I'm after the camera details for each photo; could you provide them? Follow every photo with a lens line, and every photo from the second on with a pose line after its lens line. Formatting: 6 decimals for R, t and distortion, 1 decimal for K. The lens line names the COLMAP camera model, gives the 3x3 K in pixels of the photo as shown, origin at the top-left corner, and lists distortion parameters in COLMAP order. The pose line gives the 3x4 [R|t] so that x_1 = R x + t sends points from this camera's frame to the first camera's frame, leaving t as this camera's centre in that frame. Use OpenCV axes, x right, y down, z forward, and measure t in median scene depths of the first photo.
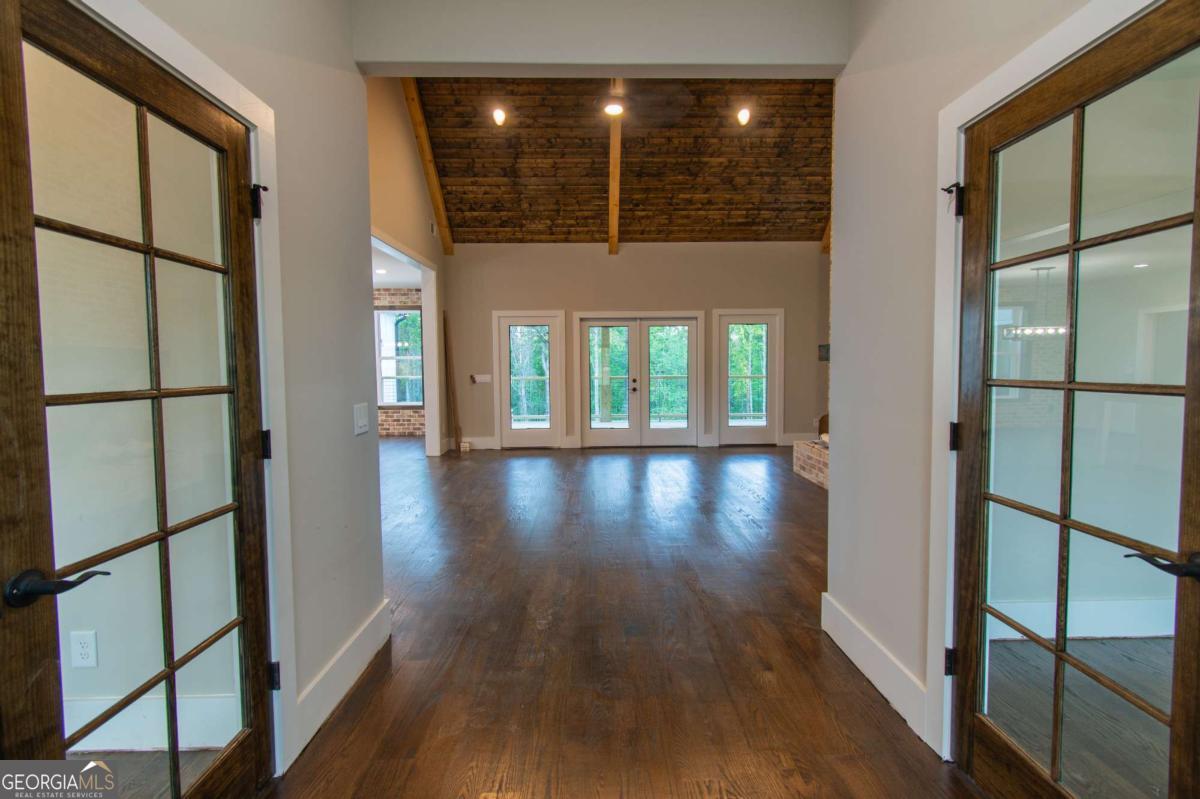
lens RADIAL K [[548.1, 0, 596.9], [0, 548.1, 405.1], [0, 0, 1]] dist [0.001578, -0.000253]
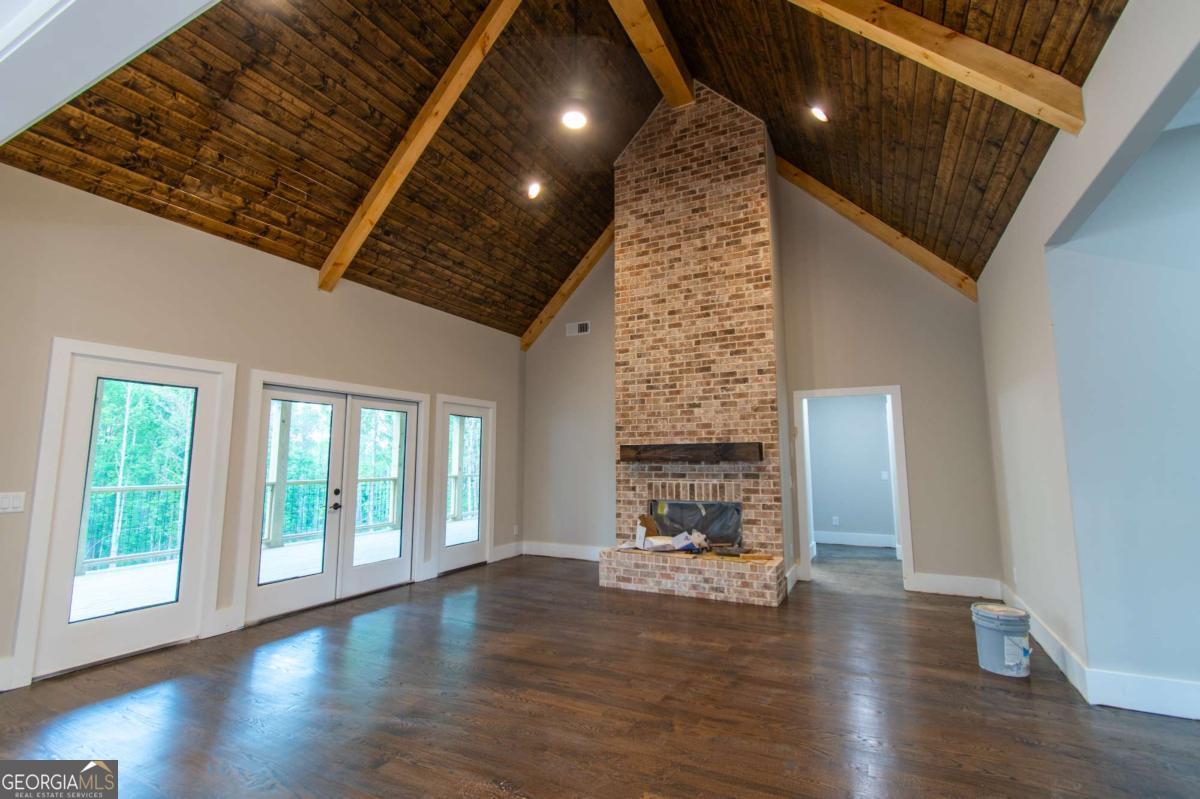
lens RADIAL K [[554.1, 0, 604.5], [0, 554.1, 394.8], [0, 0, 1]] dist [0.002610, -0.000376]
pose [[0.449245, 0.113461, 0.886175, -0.406036], [0.066798, 0.984861, -0.159959, -0.035185], [-0.890908, 0.131056, 0.434865, 0.486762]]
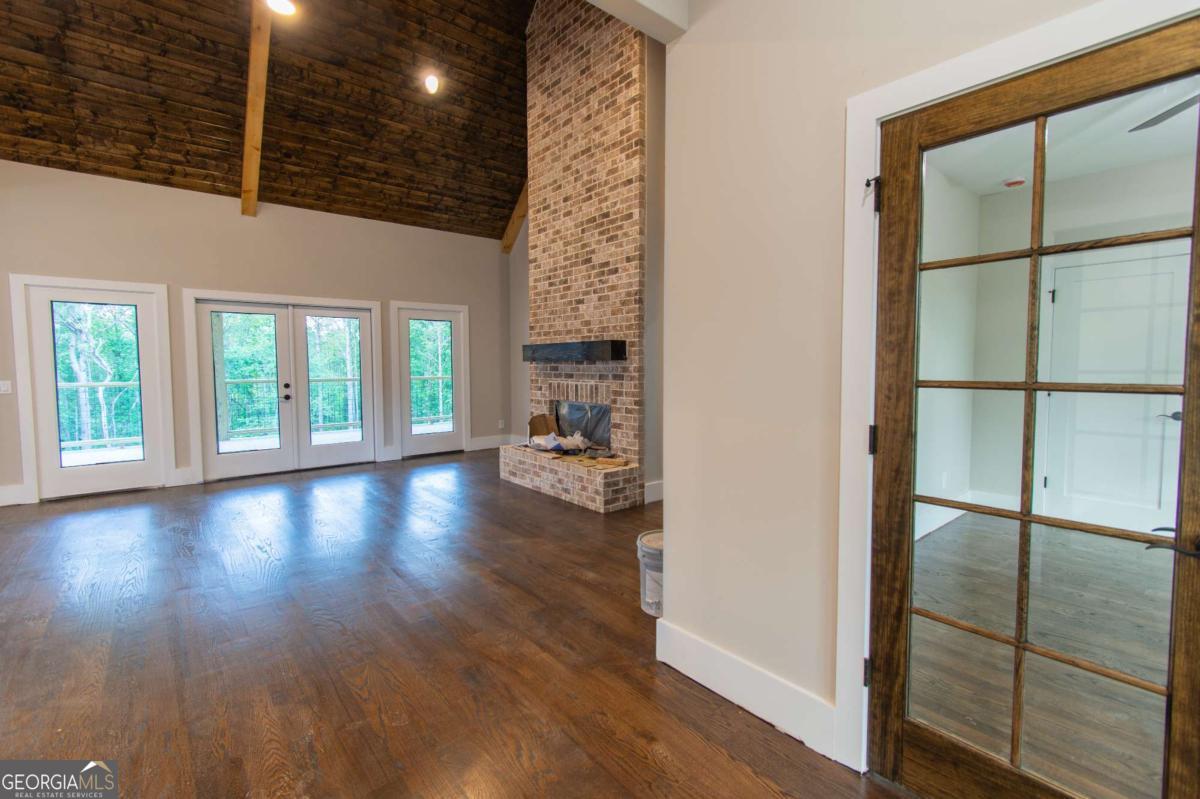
lens RADIAL K [[540.5, 0, 610.0], [0, 540.5, 399.5], [0, 0, 1]] dist [0.003748, -0.000578]
pose [[0.766759, -0.037463, 0.640841, -0.080104], [0.044259, 0.999005, 0.005445, -0.010145], [-0.640408, 0.024188, 0.767654, 0.144017]]
